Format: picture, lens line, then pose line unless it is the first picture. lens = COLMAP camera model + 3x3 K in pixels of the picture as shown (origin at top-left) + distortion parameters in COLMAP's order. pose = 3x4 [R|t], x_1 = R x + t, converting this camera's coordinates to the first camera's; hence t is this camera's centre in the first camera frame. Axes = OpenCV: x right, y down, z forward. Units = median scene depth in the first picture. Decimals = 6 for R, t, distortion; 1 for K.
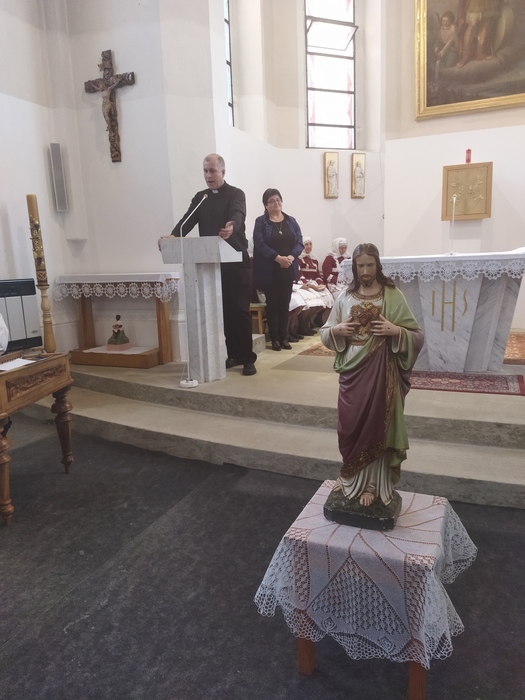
lens RADIAL K [[515.7, 0, 263.7], [0, 515.7, 353.1], [0, 0, 1]] dist [0.106447, -0.146199]
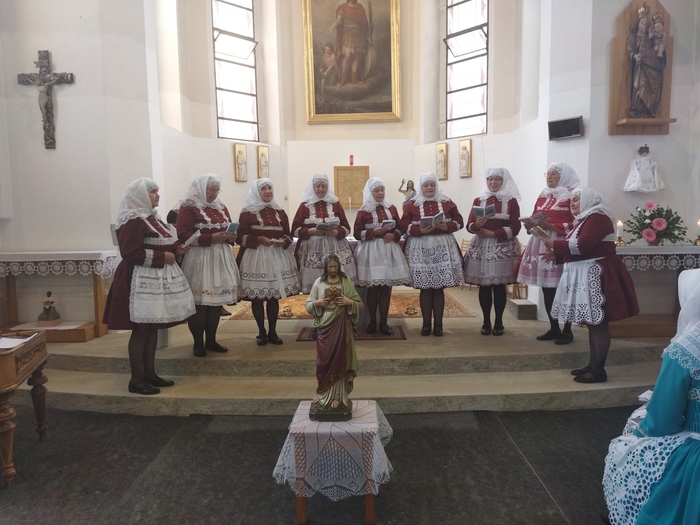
lens RADIAL K [[515.7, 0, 354.7], [0, 515.7, 262.2], [0, 0, 1]] dist [0.106447, -0.146199]
pose [[0.923426, -0.012935, 0.383559, -0.186440], [0.051955, 0.994445, -0.091546, -0.007828], [-0.380244, 0.104464, 0.918968, -0.297419]]
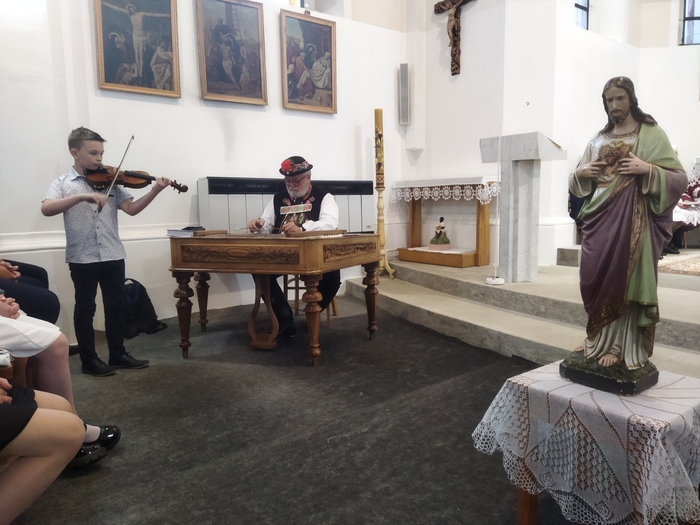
lens RADIAL K [[515.7, 0, 354.0], [0, 515.7, 260.5], [0, 0, 1]] dist [0.106447, -0.146199]
pose [[0.875611, 0.077632, -0.476737, 0.115842], [-0.098878, 0.994907, -0.019597, 0.082989], [0.472788, 0.064299, 0.878827, -0.016859]]
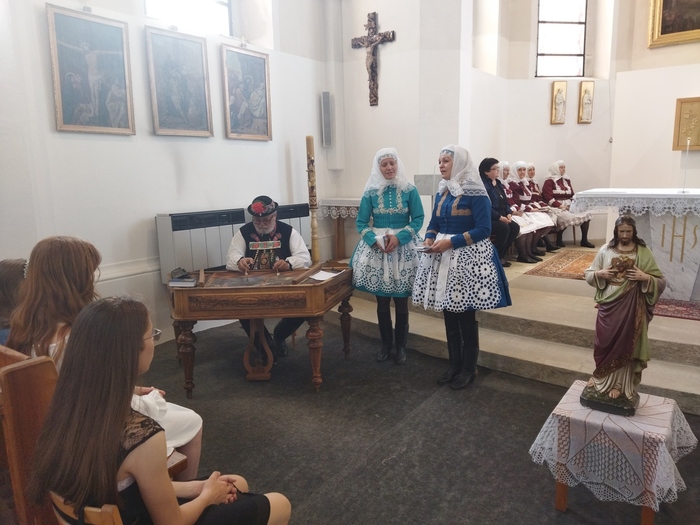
lens RADIAL K [[515.7, 0, 351.9], [0, 515.7, 260.4], [0, 0, 1]] dist [0.106447, -0.146199]
pose [[0.978383, 0.048596, -0.201012, -0.113275], [-0.047978, 0.998817, 0.007948, -0.028470], [0.201160, 0.001868, 0.979557, -0.265653]]
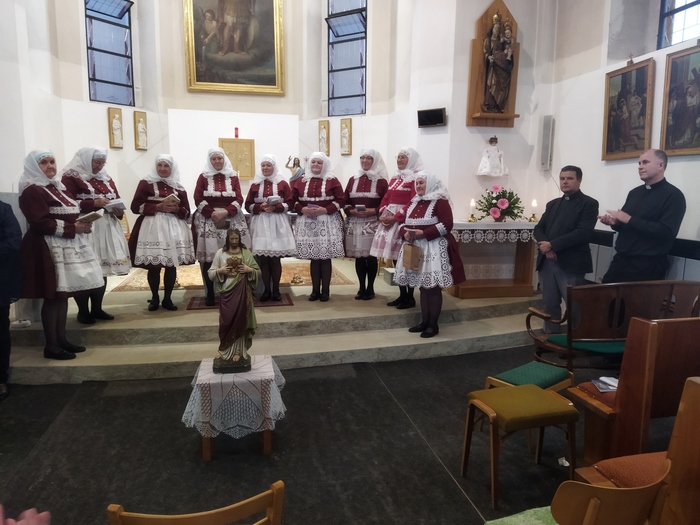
lens RADIAL K [[515.7, 0, 358.5], [0, 515.7, 264.5], [0, 0, 1]] dist [0.106447, -0.146199]
pose [[0.808020, -0.042022, 0.587654, -0.272343], [0.065250, 0.997700, -0.018375, 0.000319], [-0.585530, 0.053191, 0.808903, -0.411898]]
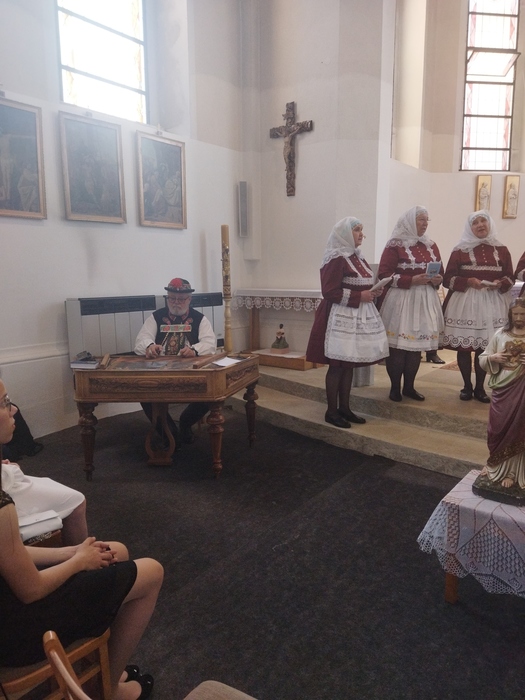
lens RADIAL K [[515.7, 0, 262.7], [0, 515.7, 354.4], [0, 0, 1]] dist [0.106447, -0.146199]
pose [[0.969388, 0.068636, -0.235744, -0.060139], [-0.069892, 0.997550, 0.003034, -0.007125], [0.235374, 0.013536, 0.971811, -0.242865]]
